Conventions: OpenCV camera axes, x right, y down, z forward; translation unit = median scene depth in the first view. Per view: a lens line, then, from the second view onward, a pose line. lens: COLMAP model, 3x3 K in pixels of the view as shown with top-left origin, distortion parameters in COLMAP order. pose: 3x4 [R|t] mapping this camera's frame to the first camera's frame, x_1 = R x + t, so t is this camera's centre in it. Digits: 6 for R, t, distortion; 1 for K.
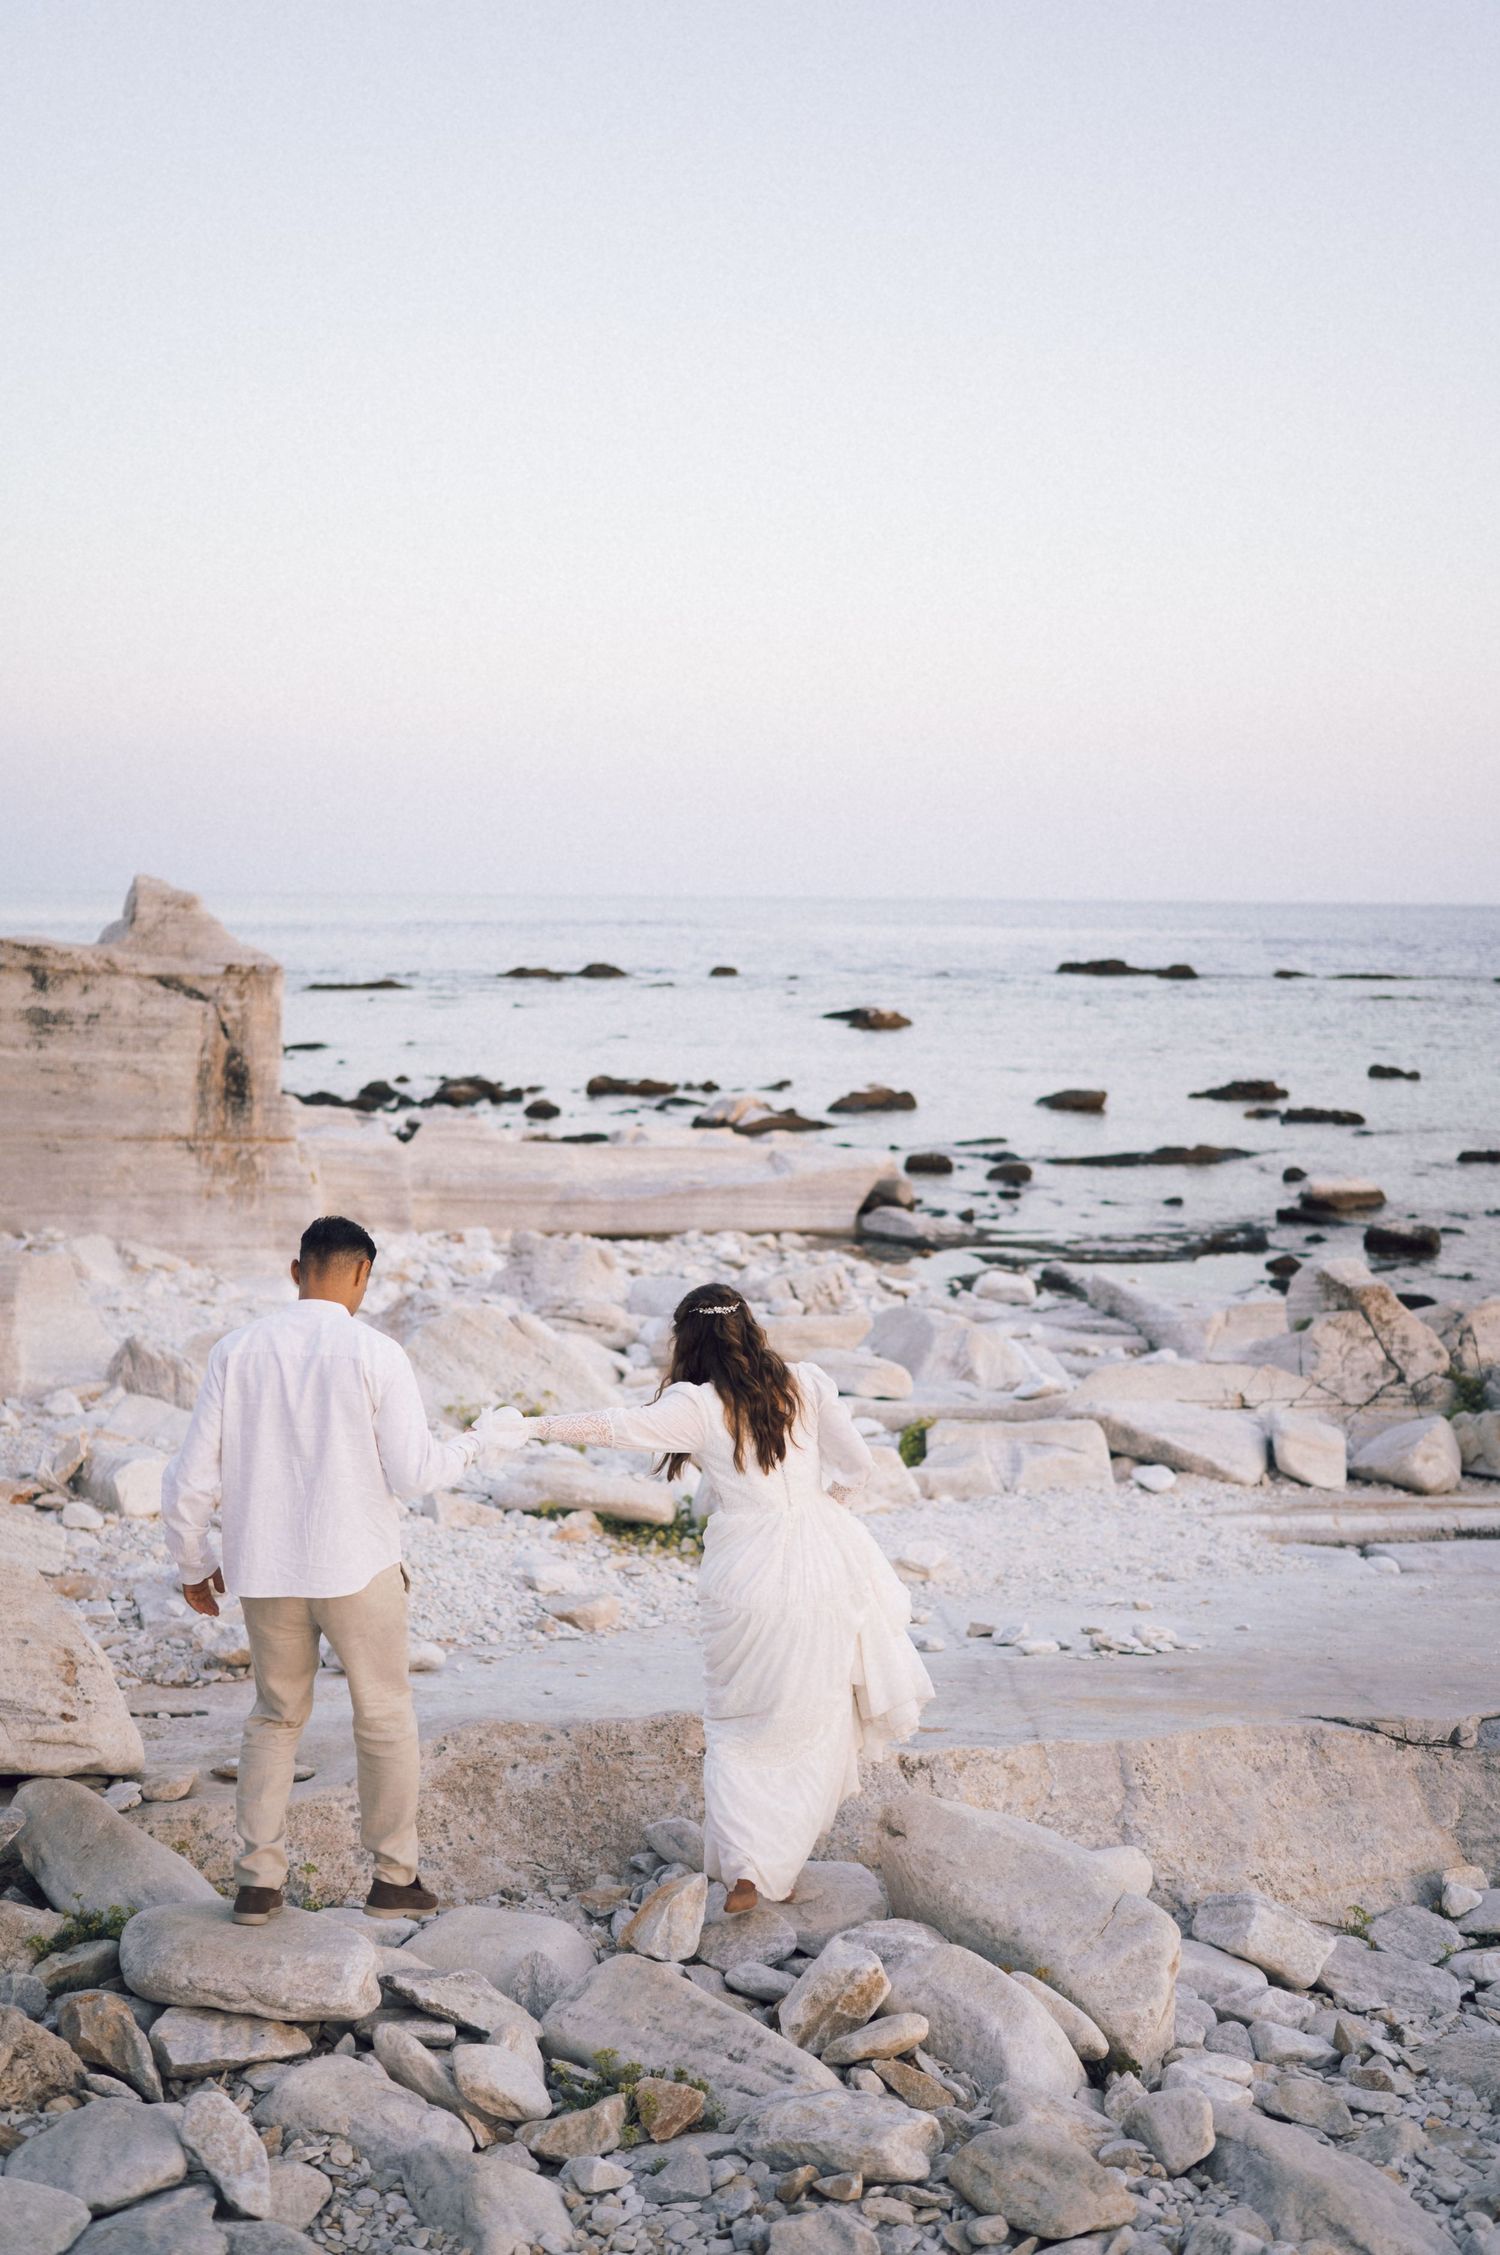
lens RADIAL K [[2221.3, 0, 750.0], [0, 2221.3, 1127.5], [0, 0, 1]] dist [0.000736, 0.008744]
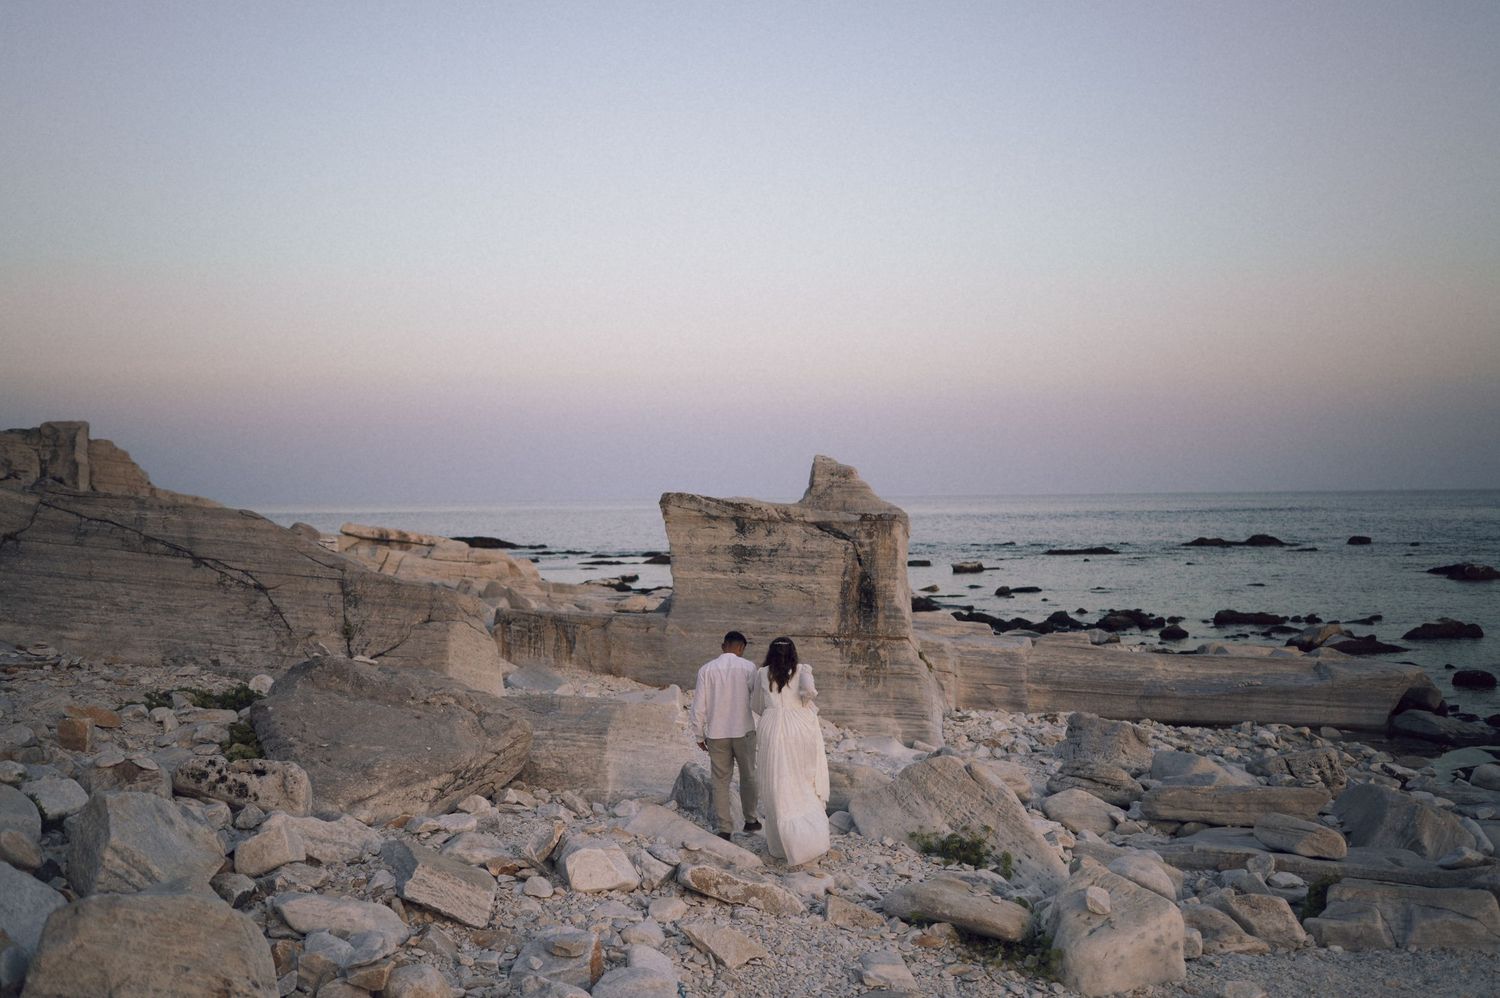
lens RADIAL K [[1477.6, 0, 750.0], [0, 1477.6, 499.0], [0, 0, 1]] dist [0.000736, 0.008744]
pose [[0.907888, -0.021193, -0.418676, 0.096538], [-0.023485, 0.994582, -0.101272, 0.014769], [0.418554, 0.101776, 0.902471, 0.113173]]
